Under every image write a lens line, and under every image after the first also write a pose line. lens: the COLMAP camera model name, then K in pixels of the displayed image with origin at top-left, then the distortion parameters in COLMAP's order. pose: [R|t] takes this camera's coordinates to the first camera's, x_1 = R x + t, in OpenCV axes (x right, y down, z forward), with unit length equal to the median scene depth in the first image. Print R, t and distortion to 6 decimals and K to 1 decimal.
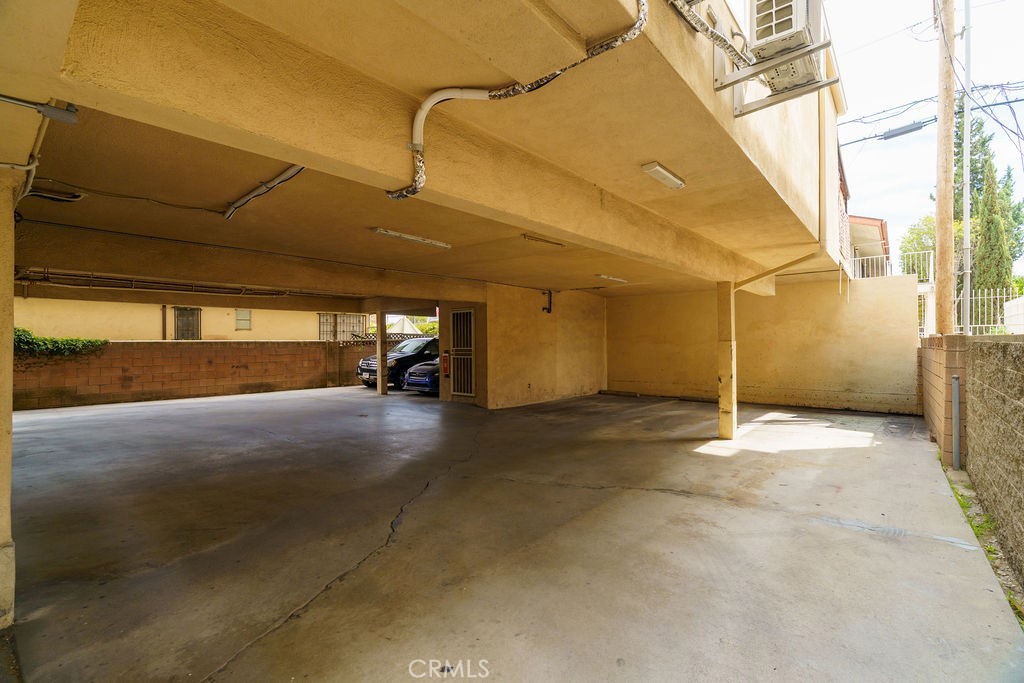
lens RADIAL K [[455.9, 0, 512.0], [0, 455.9, 341.5], [0, 0, 1]] dist [0.000177, -0.000079]
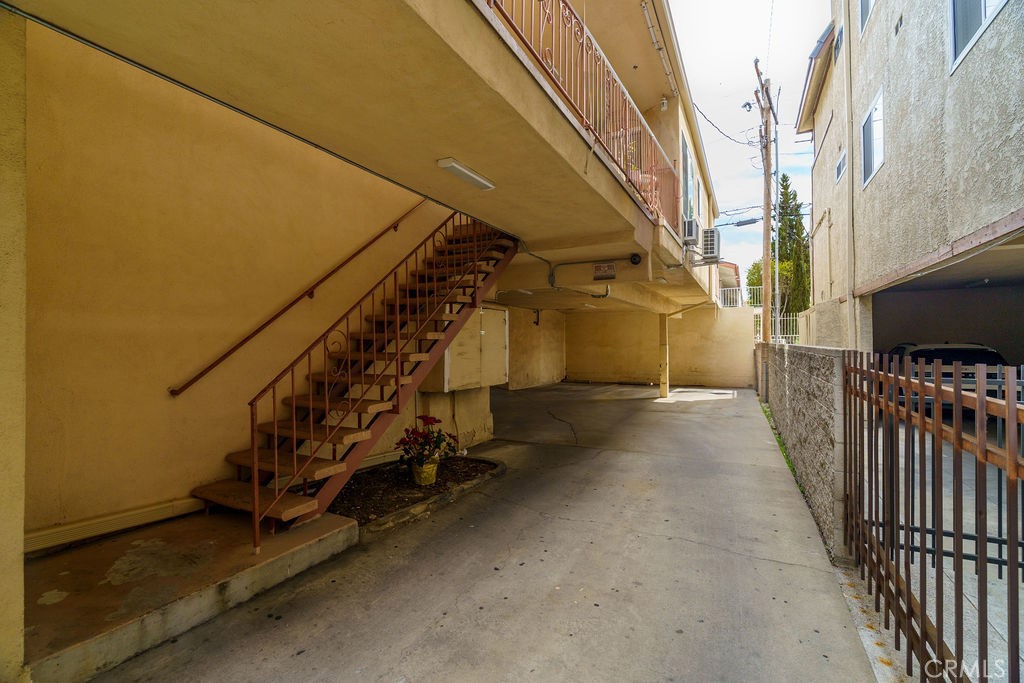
lens RADIAL K [[455.9, 0, 512.0], [0, 455.9, 341.5], [0, 0, 1]] dist [0.000177, -0.000079]
pose [[0.974277, 0.003841, 0.225323, -0.377776], [-0.002687, 0.999982, -0.005425, -0.003585], [-0.225340, 0.004680, 0.974269, -0.459788]]
